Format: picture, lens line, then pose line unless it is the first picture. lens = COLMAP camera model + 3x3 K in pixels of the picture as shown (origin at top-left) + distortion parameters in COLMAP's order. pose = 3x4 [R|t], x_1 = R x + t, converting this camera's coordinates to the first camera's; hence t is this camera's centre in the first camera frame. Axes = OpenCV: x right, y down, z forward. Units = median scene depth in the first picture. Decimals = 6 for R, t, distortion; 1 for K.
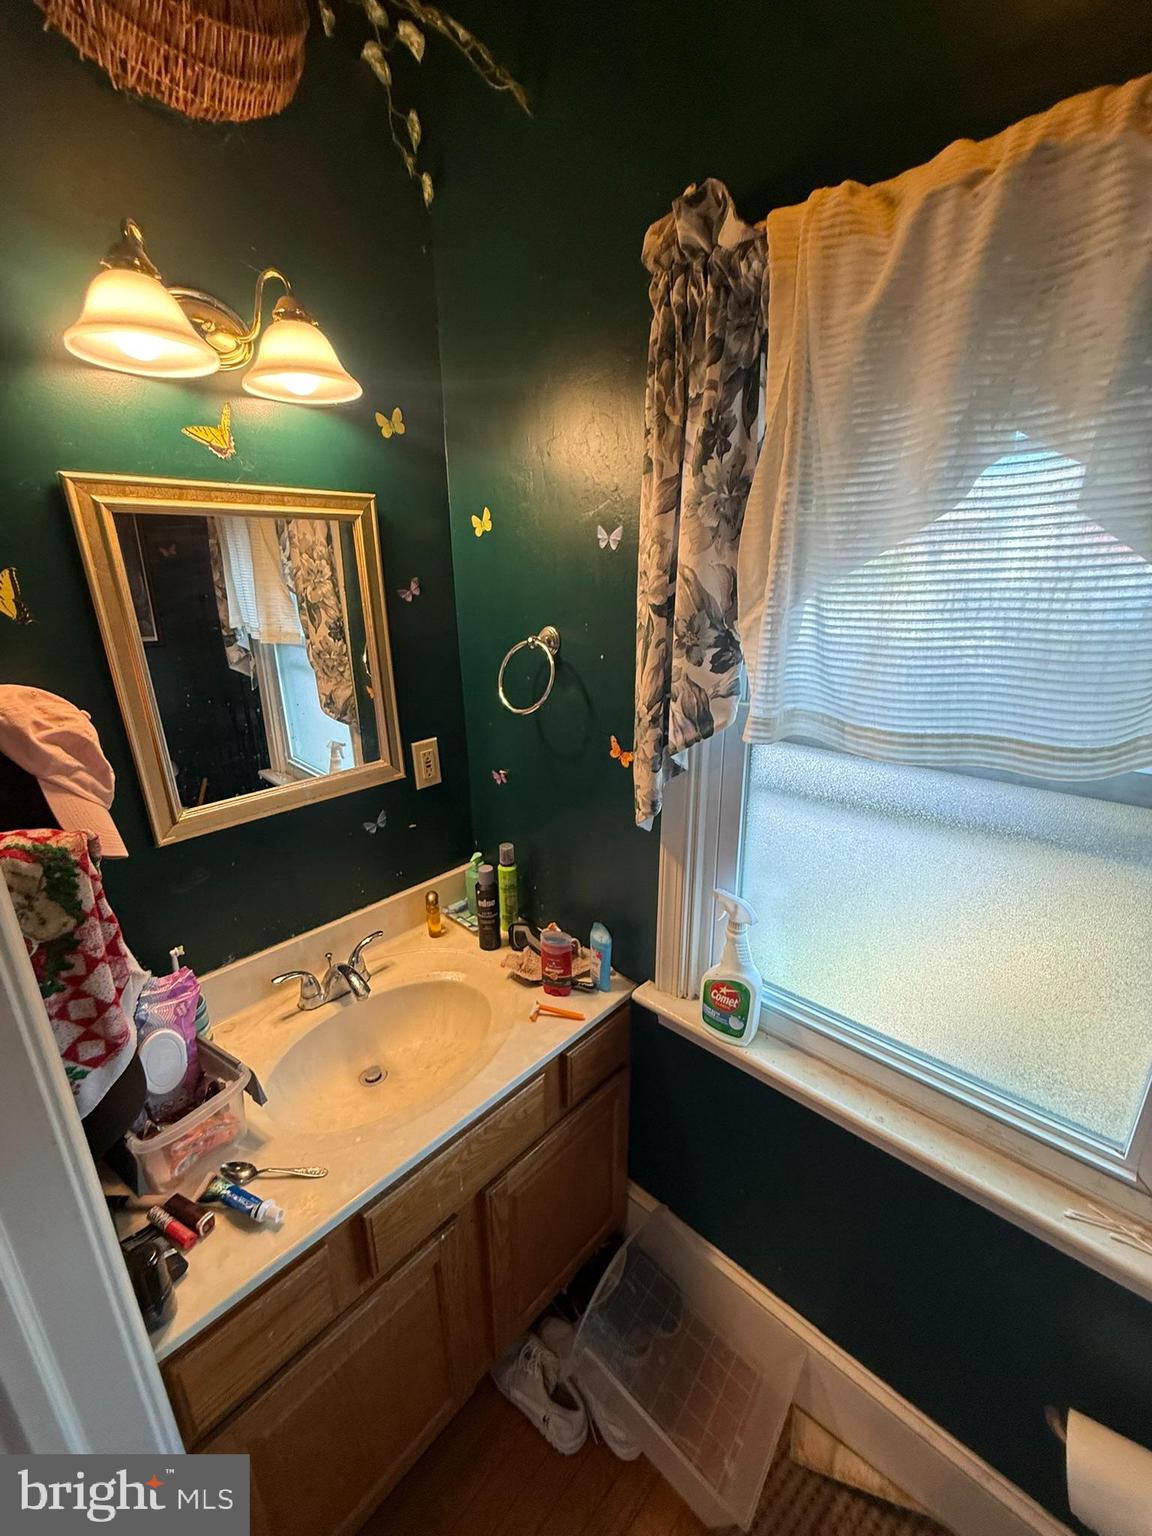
lens RADIAL K [[610.8, 0, 574.7], [0, 610.8, 767.1], [0, 0, 1]] dist [-0.004983, -0.000244]
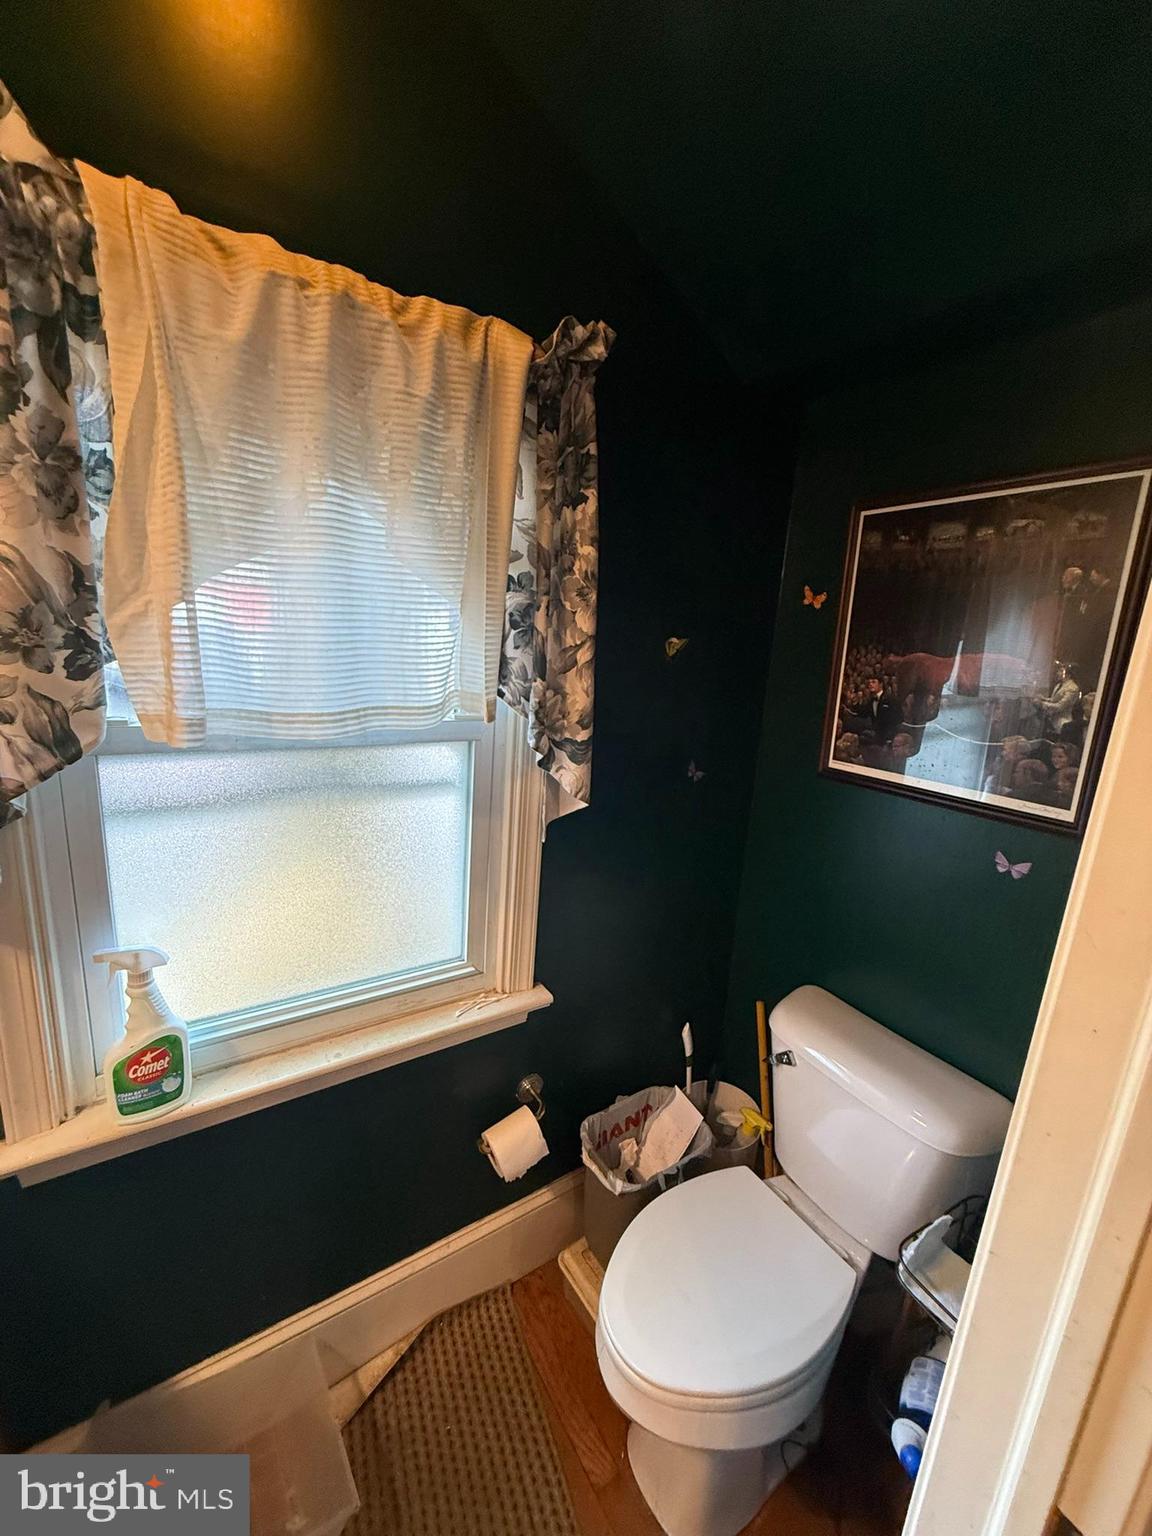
lens RADIAL K [[610.8, 0, 570.2], [0, 610.8, 765.5], [0, 0, 1]] dist [-0.004983, -0.000244]
pose [[0.232322, -0.183554, 0.955162, -0.408415], [0.220308, 0.966439, 0.132136, -0.006548], [-0.947360, 0.179732, 0.264963, 0.182517]]
